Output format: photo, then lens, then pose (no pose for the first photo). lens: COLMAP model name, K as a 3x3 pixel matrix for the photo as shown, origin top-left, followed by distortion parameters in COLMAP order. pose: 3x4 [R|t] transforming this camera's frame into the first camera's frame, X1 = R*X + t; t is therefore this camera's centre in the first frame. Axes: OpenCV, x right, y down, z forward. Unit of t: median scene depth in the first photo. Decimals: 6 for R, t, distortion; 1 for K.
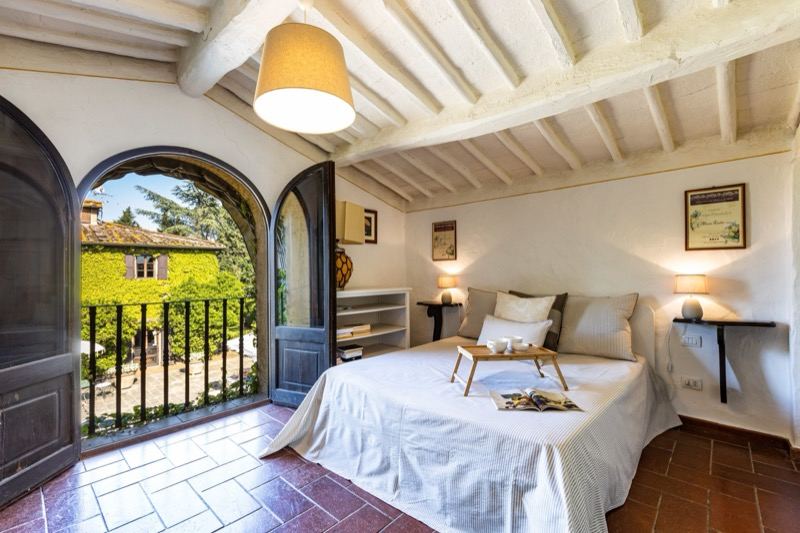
lens RADIAL K [[360.0, 0, 400.0], [0, 360.0, 266.5], [0, 0, 1]] dist [-0.002376, -0.000191]
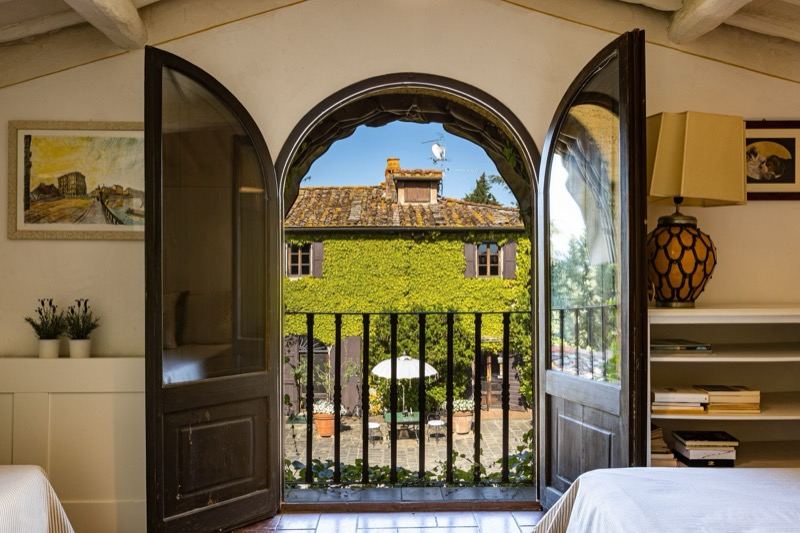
lens RADIAL K [[640.9, 0, 400.0], [0, 640.9, 266.5], [0, 0, 1]] dist [0.000735, 0.003470]
pose [[0.673503, 0.000047, -0.739184, 0.200764], [0.009477, 0.999917, 0.008699, 0.002978], [0.739123, -0.012863, 0.673447, 0.188750]]
